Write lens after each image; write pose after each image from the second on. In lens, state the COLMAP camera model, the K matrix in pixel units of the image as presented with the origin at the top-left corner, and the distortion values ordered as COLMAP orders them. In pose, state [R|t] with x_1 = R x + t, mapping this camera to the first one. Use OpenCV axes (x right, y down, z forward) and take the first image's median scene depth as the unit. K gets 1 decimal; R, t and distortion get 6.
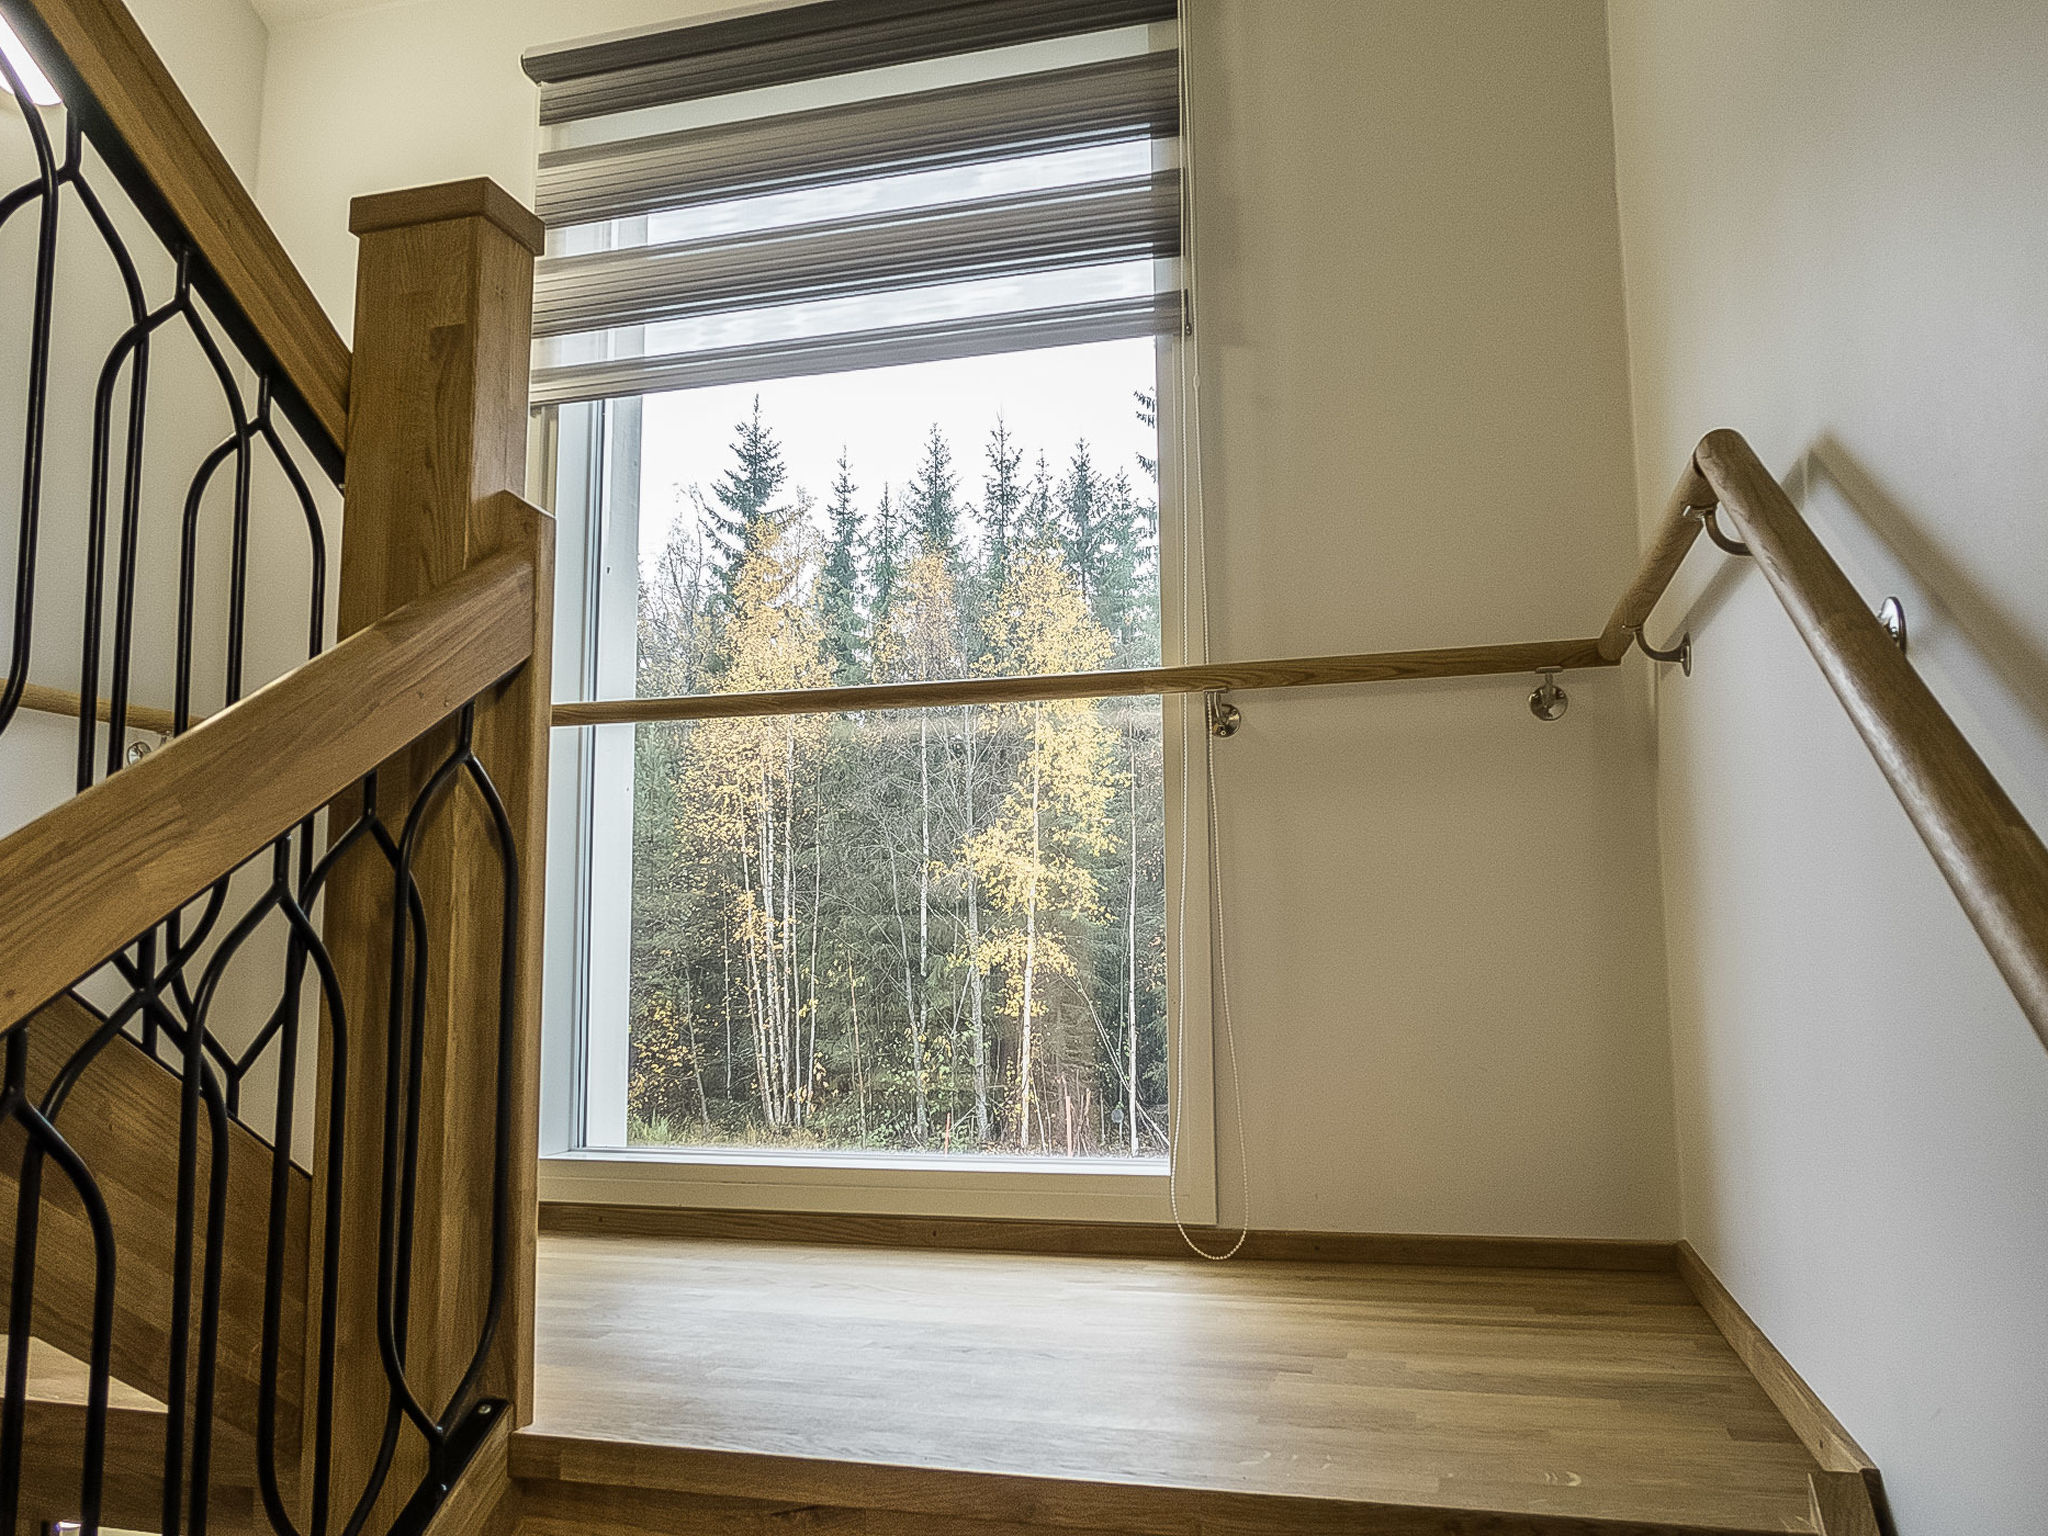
lens RADIAL K [[1596.6, 0, 1026.2], [0, 1596.6, 767.4], [0, 0, 1]] dist [-0.023640, 0.003185]
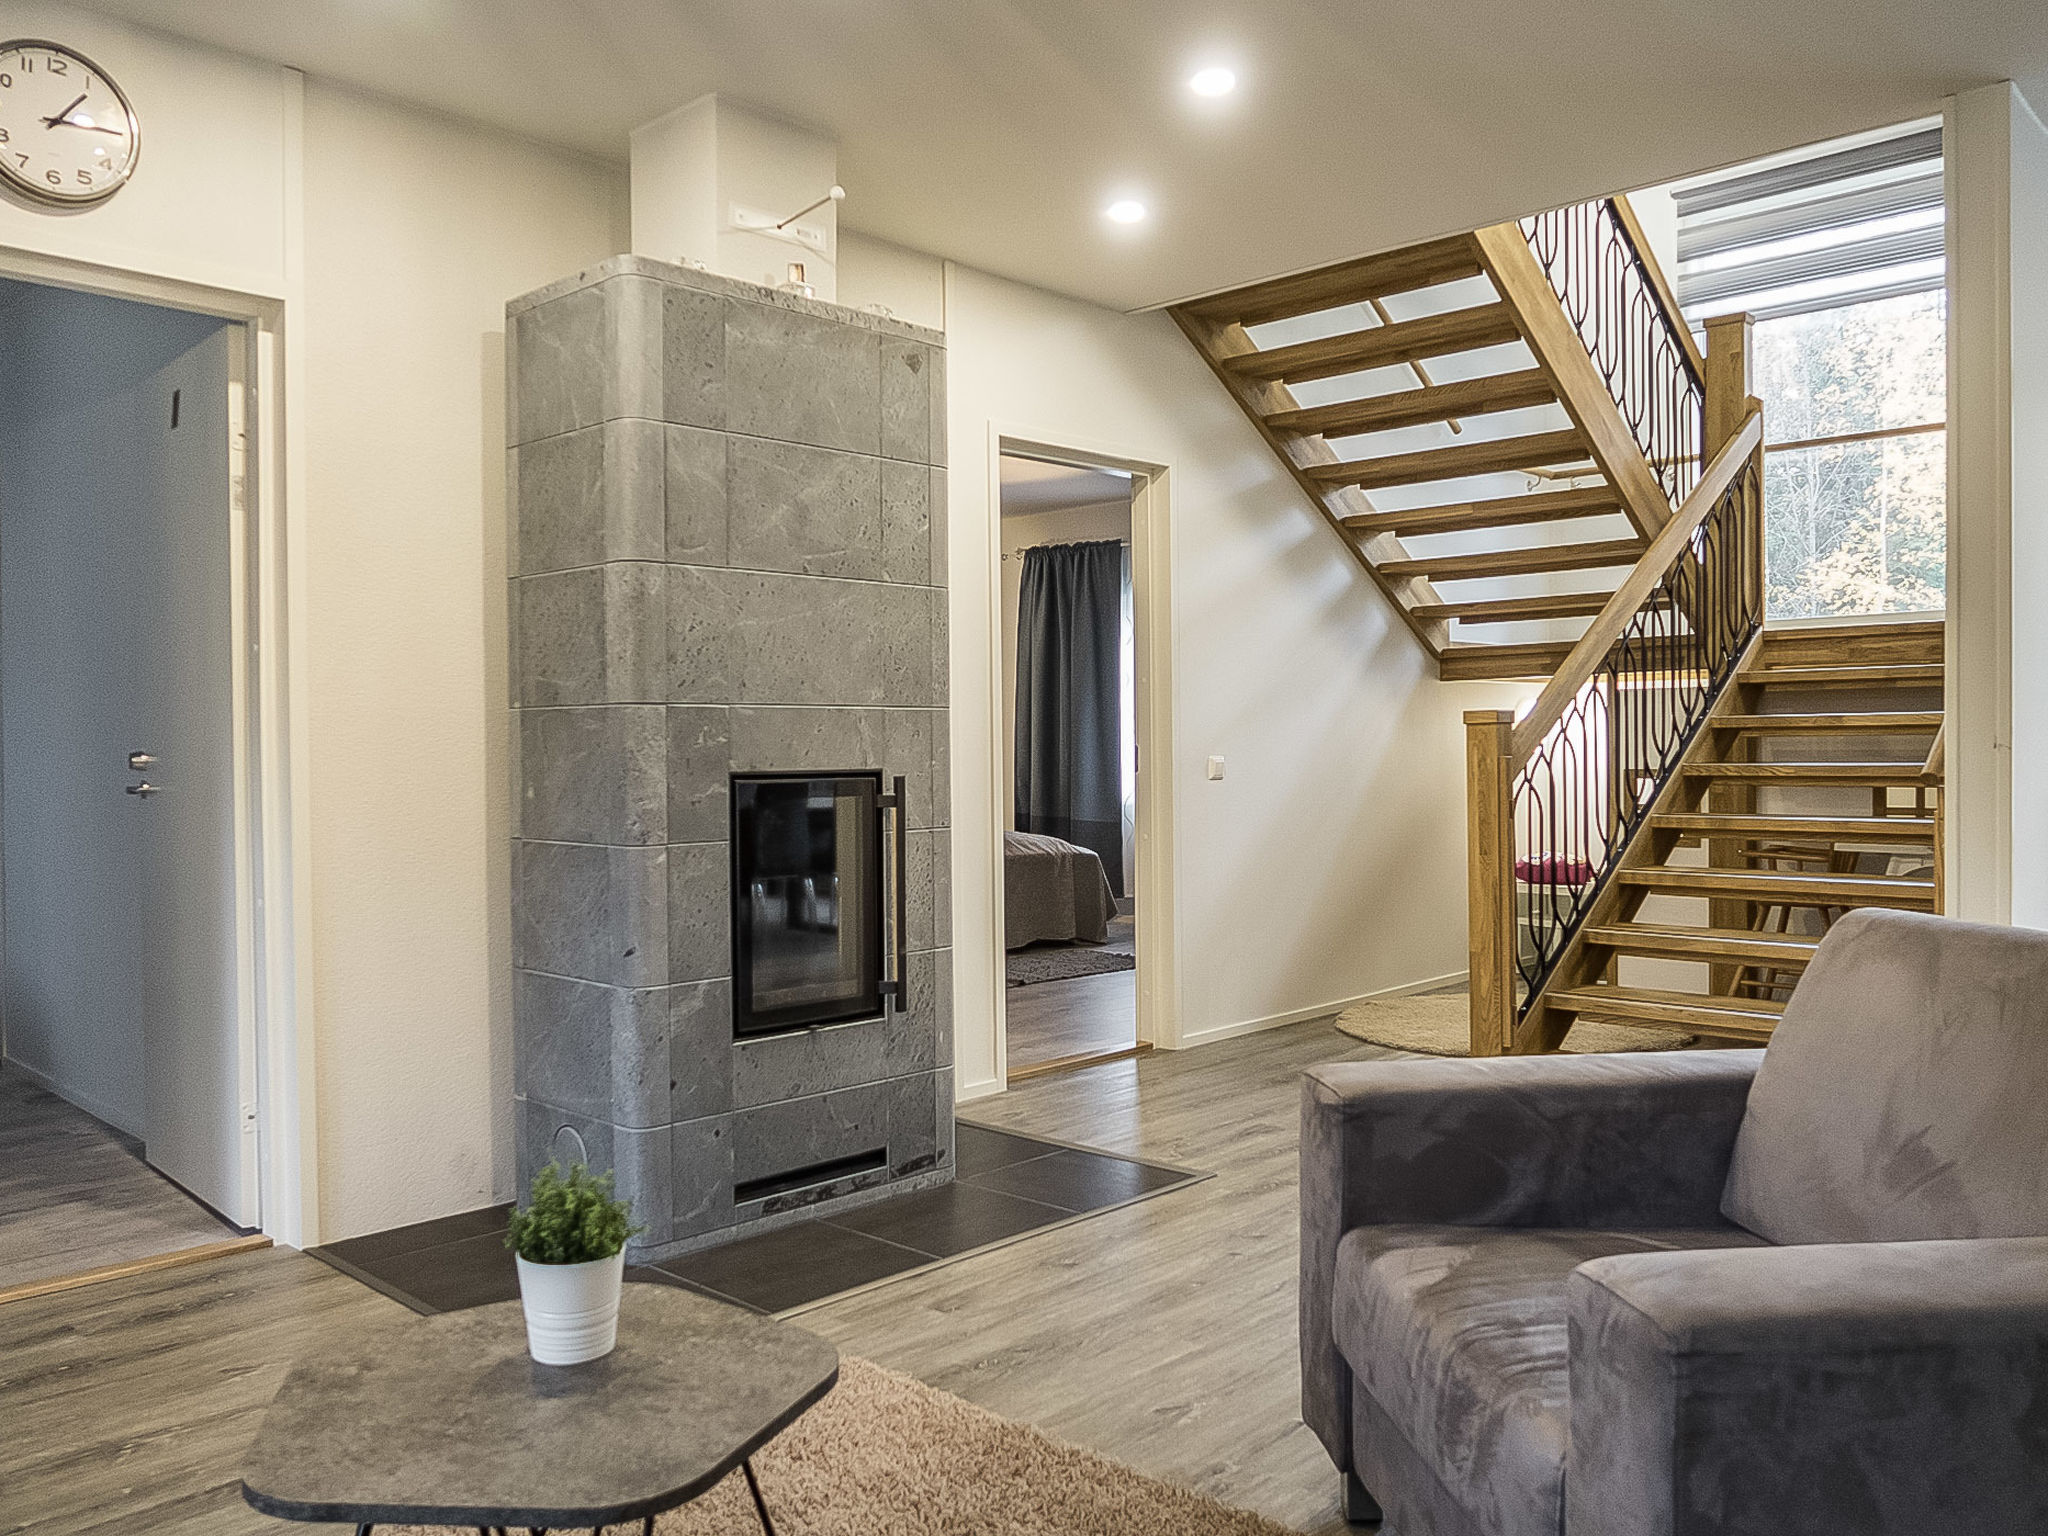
lens RADIAL K [[1596.6, 0, 1030.5], [0, 1596.6, 763.4], [0, 0, 1]] dist [-0.023640, 0.003185]
pose [[0.885233, 0.006871, -0.465098, -0.004577], [0.061350, 0.989431, 0.131386, 0.005165], [0.461085, -0.144841, 0.875455, -0.182295]]
